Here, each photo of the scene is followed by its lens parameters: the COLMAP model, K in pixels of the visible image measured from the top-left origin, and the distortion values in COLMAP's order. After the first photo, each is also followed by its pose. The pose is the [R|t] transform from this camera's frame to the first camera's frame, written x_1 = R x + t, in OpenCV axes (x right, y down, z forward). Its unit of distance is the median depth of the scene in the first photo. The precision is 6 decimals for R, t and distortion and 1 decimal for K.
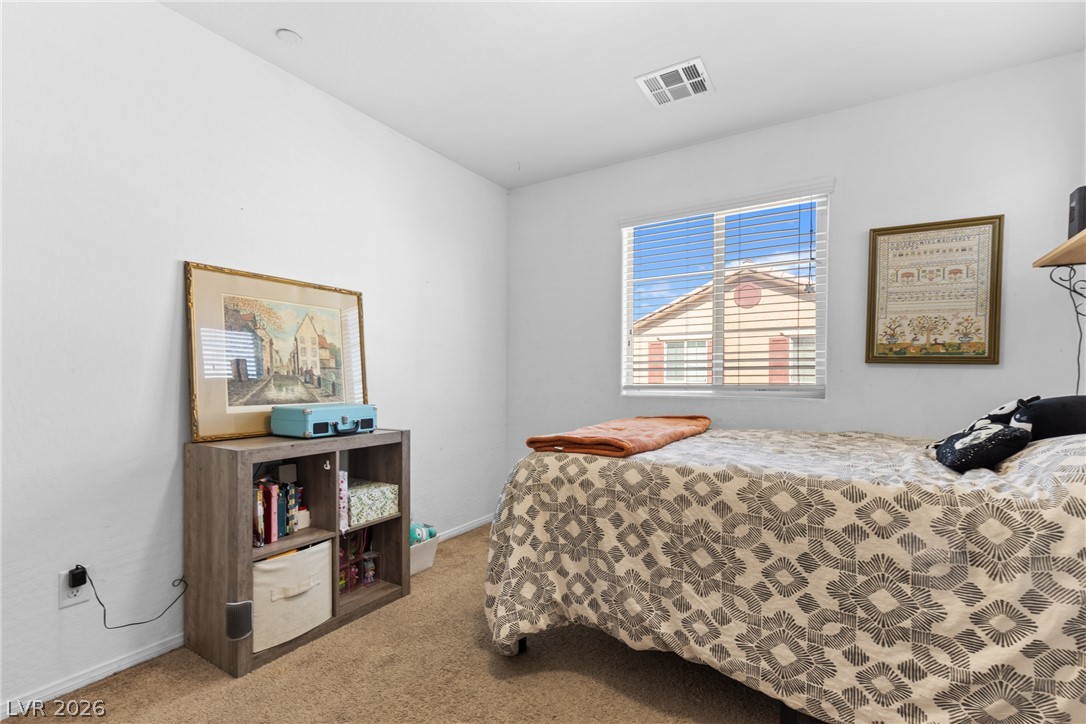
lens RADIAL K [[488.8, 0, 546.6], [0, 488.8, 361.4], [0, 0, 1]] dist [0.003563, -0.000412]
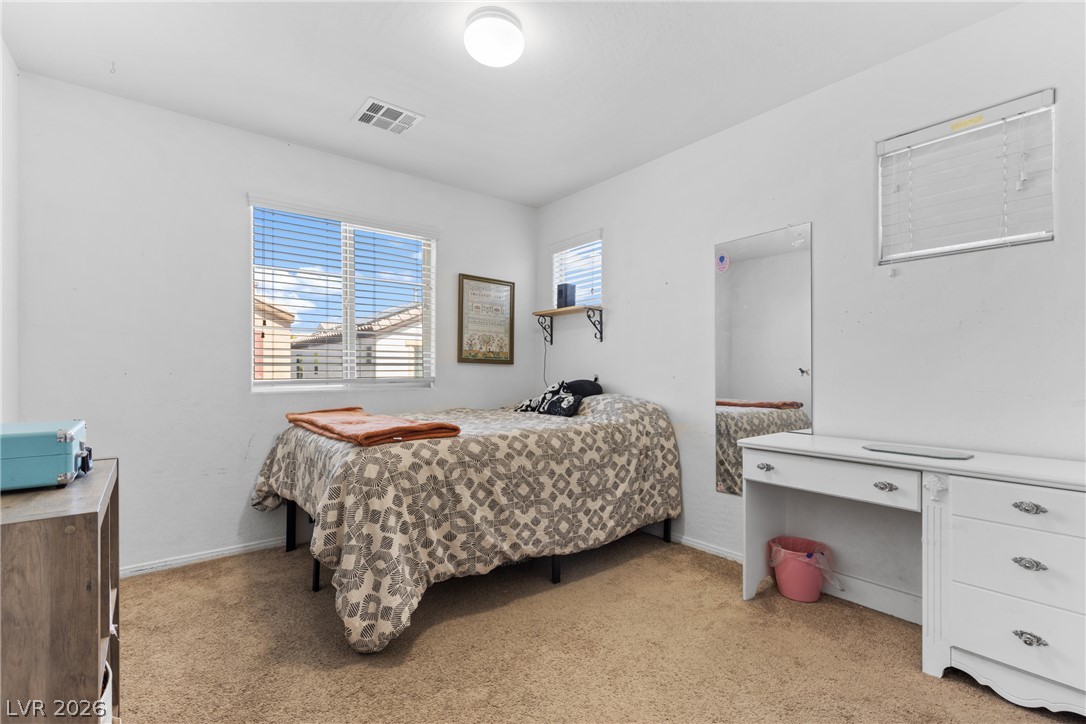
lens RADIAL K [[488.8, 0, 546.6], [0, 488.8, 361.4], [0, 0, 1]] dist [0.003563, -0.000412]
pose [[0.339246, 0.018148, 0.940522, -1.063950], [-0.024842, 0.999638, -0.010328, 0.013392], [-0.940369, -0.019861, 0.339575, 0.403011]]
